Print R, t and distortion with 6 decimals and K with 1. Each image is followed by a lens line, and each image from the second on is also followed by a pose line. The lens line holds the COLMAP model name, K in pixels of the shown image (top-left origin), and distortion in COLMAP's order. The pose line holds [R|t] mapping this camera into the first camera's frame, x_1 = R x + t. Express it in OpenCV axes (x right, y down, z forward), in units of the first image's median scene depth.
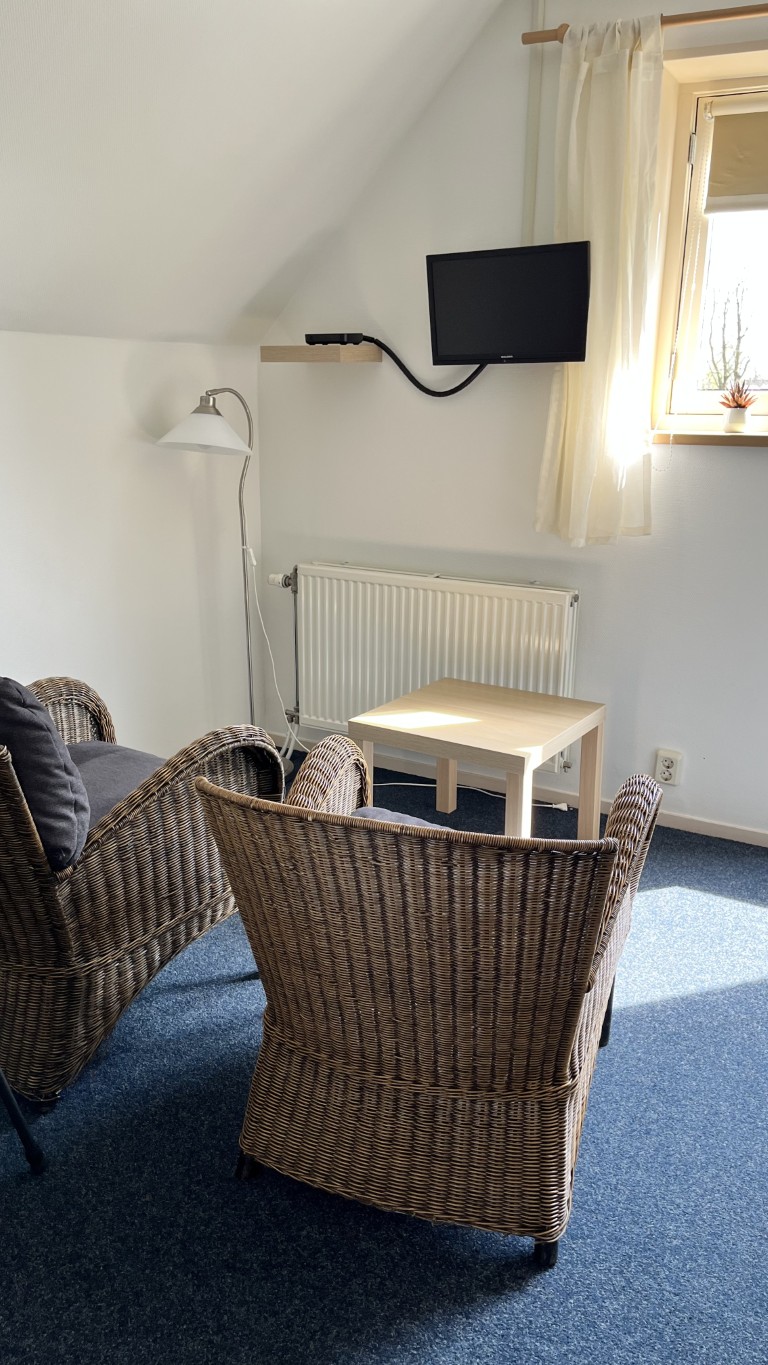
lens RADIAL K [[1034.3, 0, 390.7], [0, 1034.3, 689.0], [0, 0, 1]] dist [0.077514, -0.097174]
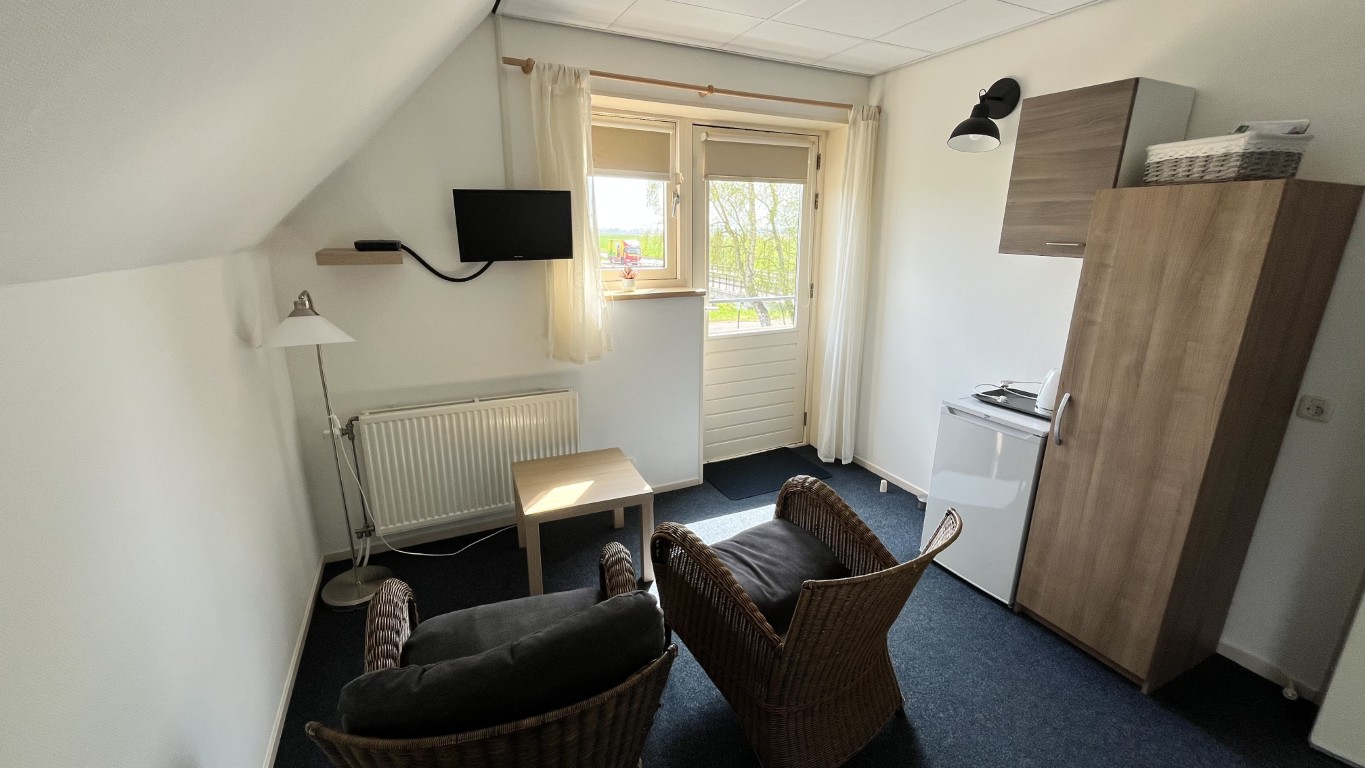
lens RADIAL K [[553.4, 0, 680.2], [0, 553.4, 382.3], [0, 0, 1]] dist [0.001036, 0.000224]
pose [[0.578624, -0.222737, 0.784591, -0.494844], [0.225288, 0.968207, 0.108717, -0.189578], [-0.783862, 0.113853, 0.610408, 0.356248]]
